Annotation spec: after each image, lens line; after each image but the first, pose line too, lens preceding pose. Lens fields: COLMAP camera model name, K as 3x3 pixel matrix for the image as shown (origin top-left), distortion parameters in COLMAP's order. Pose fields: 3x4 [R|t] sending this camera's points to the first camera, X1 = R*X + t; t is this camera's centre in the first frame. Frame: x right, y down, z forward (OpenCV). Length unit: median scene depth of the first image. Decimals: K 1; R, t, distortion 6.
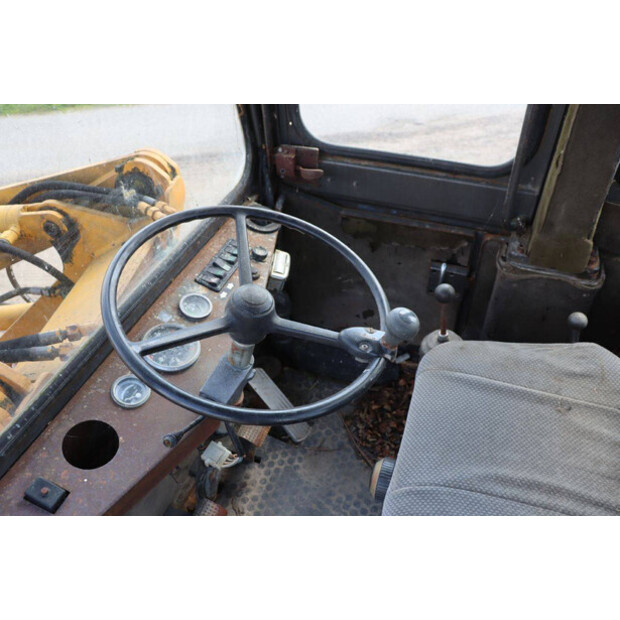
lens RADIAL K [[507.3, 0, 310.0], [0, 507.3, 310.0], [0, 0, 1]] dist [-0.151772, 0.114341]
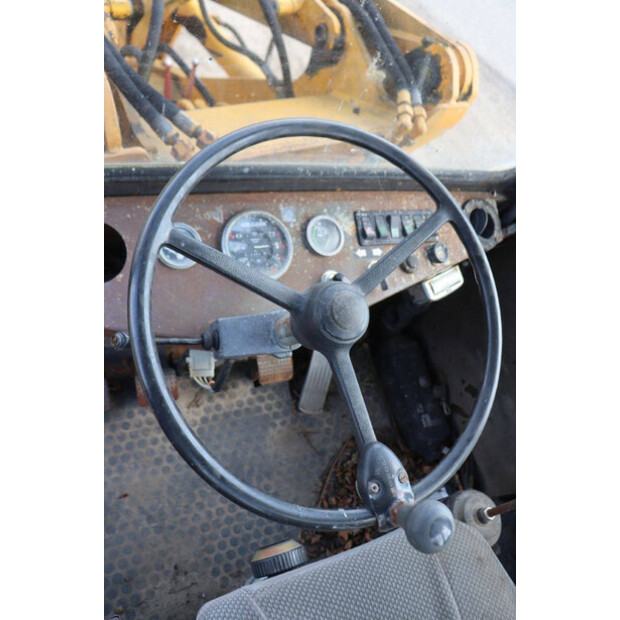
lens RADIAL K [[500.5, 0, 310.0], [0, 500.5, 310.0], [0, 0, 1]] dist [-0.155055, 0.107401]
pose [[0.563082, 0.811267, -0.157430, -0.022658], [-0.765175, 0.583776, 0.271500, -0.124717], [0.312163, -0.032415, 0.949475, 0.236307]]
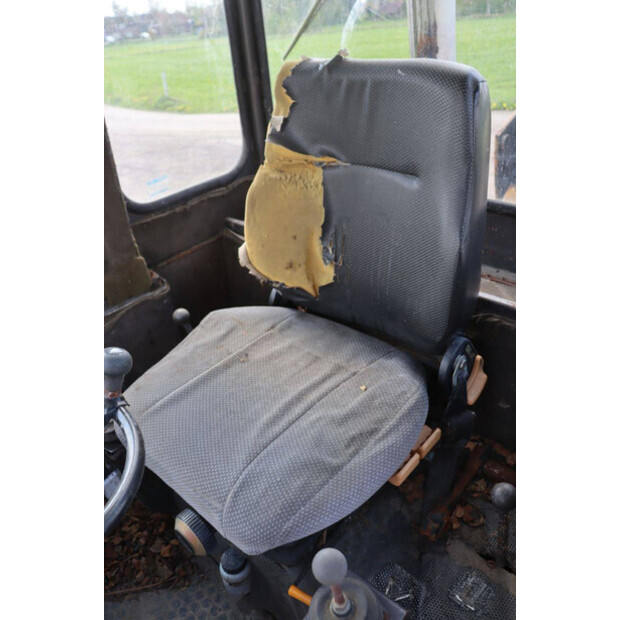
lens RADIAL K [[500.5, 0, 310.0], [0, 500.5, 310.0], [0, 0, 1]] dist [-0.155055, 0.107401]
pose [[0.375949, -0.488325, 0.787529, -0.227029], [0.659463, 0.738044, 0.142828, 0.043965], [-0.650977, 0.465650, 0.599499, 0.119259]]
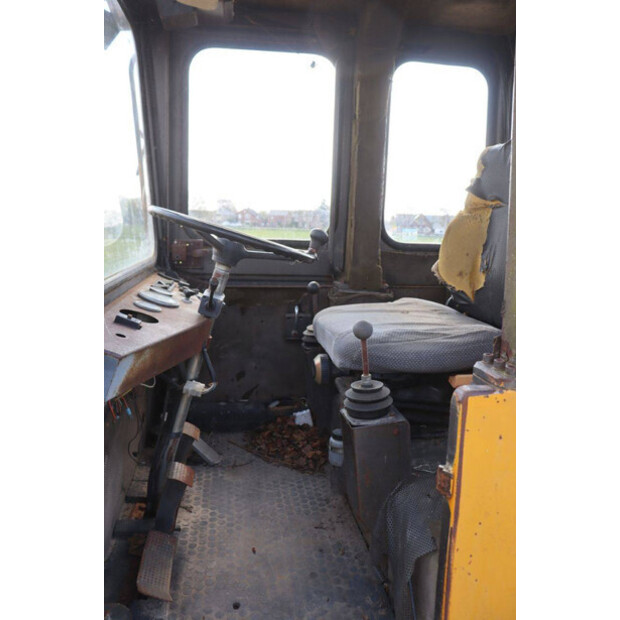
lens RADIAL K [[500.5, 0, 310.0], [0, 500.5, 310.0], [0, 0, 1]] dist [-0.155055, 0.107401]
pose [[0.877644, -0.026561, 0.478577, -0.481799], [0.271905, 0.849848, -0.451470, 0.706918], [-0.394726, 0.526358, 0.753086, -0.146584]]
